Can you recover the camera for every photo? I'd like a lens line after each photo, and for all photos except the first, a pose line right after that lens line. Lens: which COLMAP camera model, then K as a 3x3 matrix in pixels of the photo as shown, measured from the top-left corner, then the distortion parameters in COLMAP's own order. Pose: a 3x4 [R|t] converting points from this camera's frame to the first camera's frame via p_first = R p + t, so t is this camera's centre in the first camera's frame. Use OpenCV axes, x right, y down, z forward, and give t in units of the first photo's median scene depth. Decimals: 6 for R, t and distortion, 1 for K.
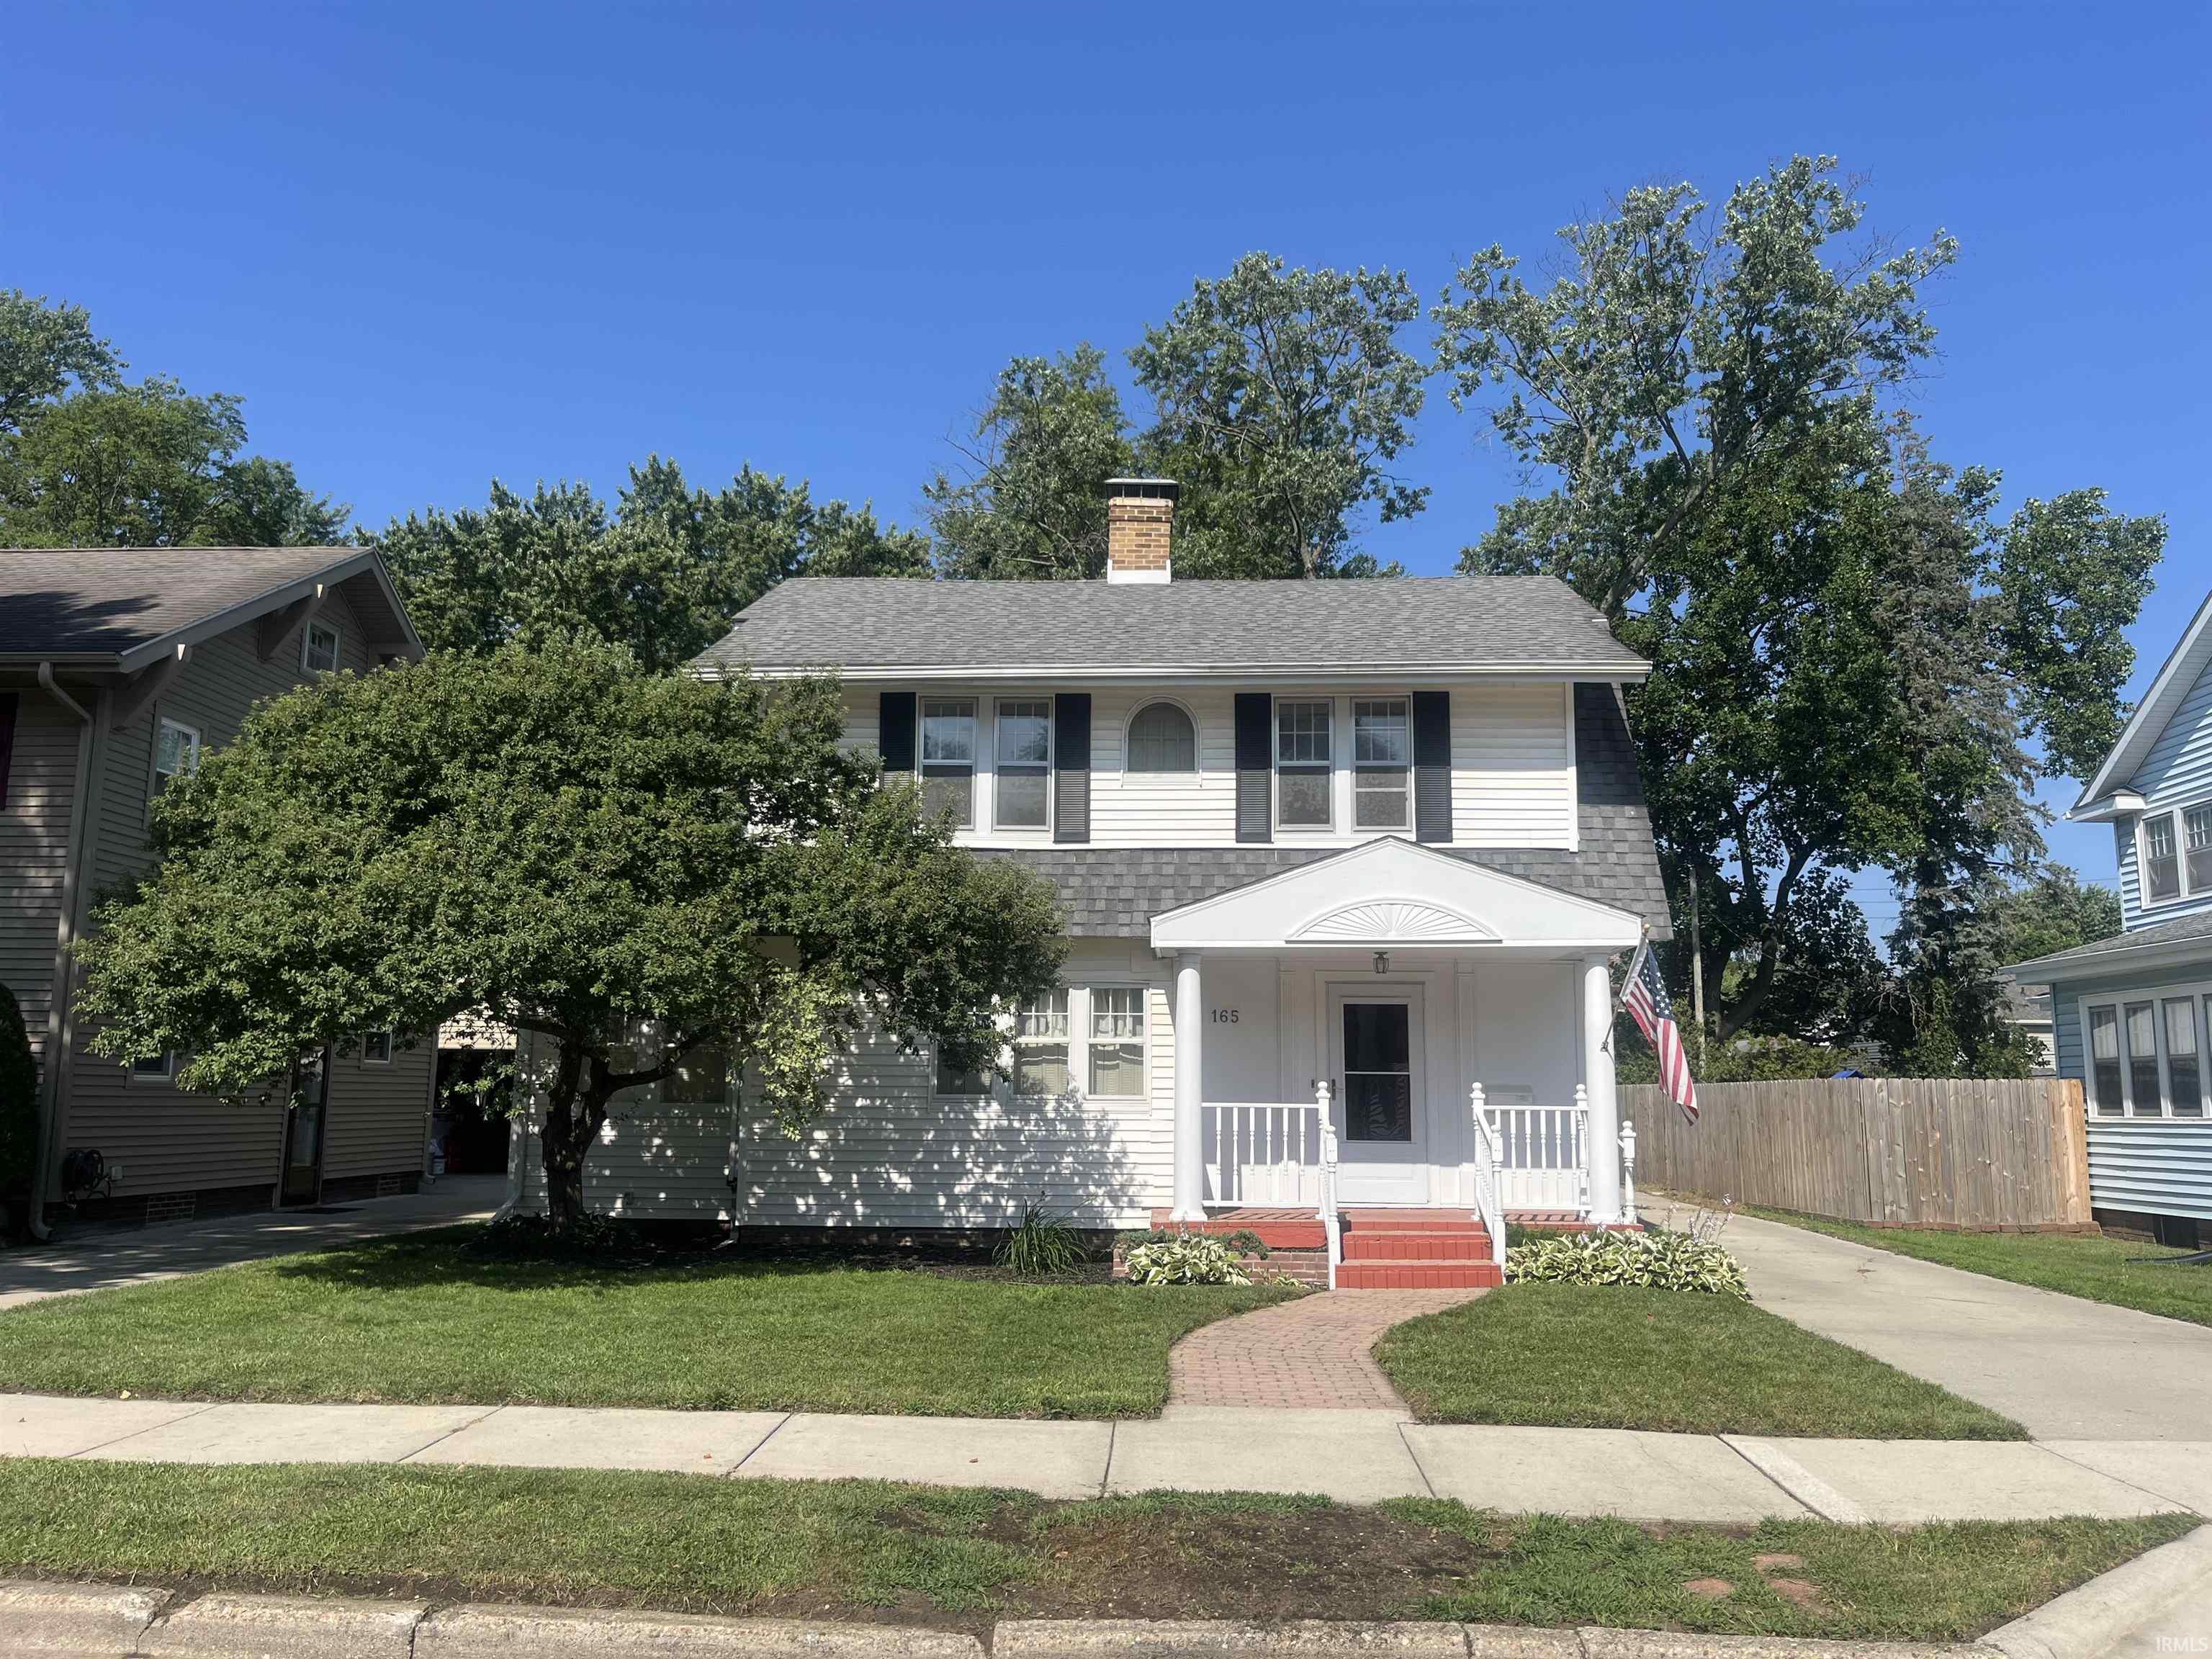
lens RADIAL K [[1673.4, 0, 1104.7], [0, 1673.4, 819.9], [0, 0, 1]] dist [0.026908, -0.034729]
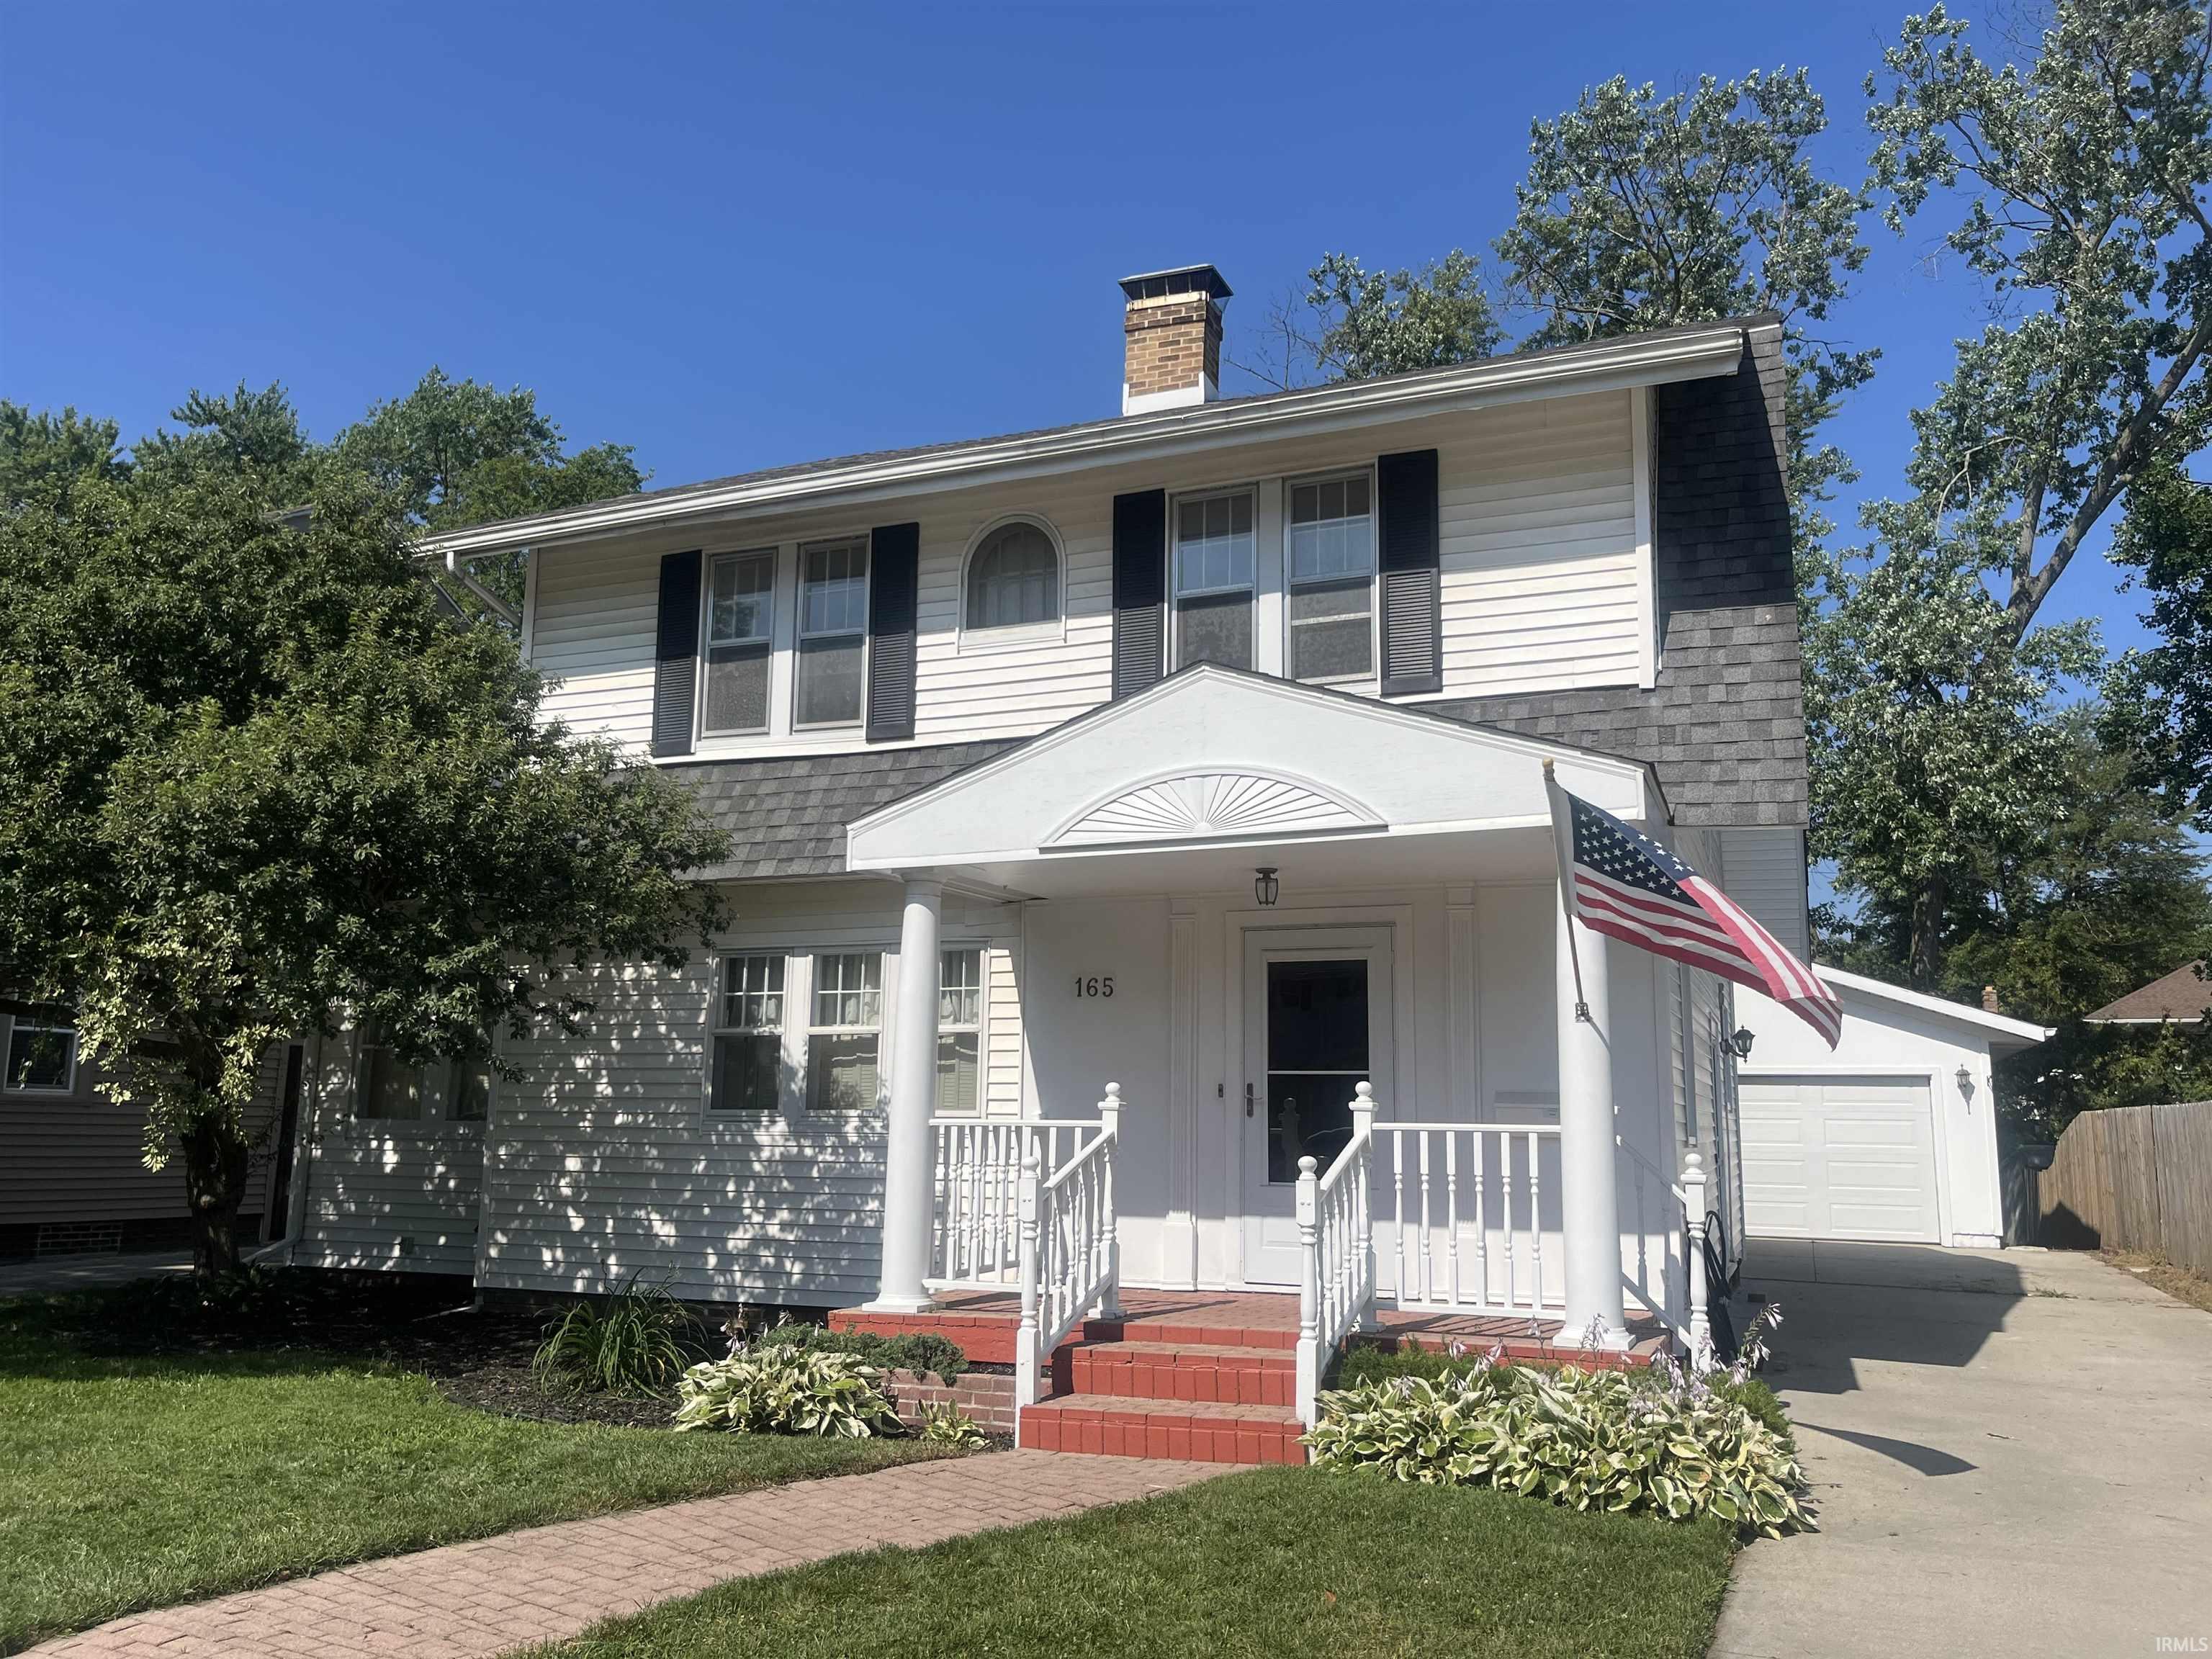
lens RADIAL K [[1673.4, 0, 1105.7], [0, 1673.4, 848.4], [0, 0, 1]] dist [0.026908, -0.034729]
pose [[0.940796, -0.051055, -0.335105, 0.295632], [0.049833, 0.998682, -0.012249, 0.071853], [0.335289, -0.005175, 0.942101, 0.392533]]
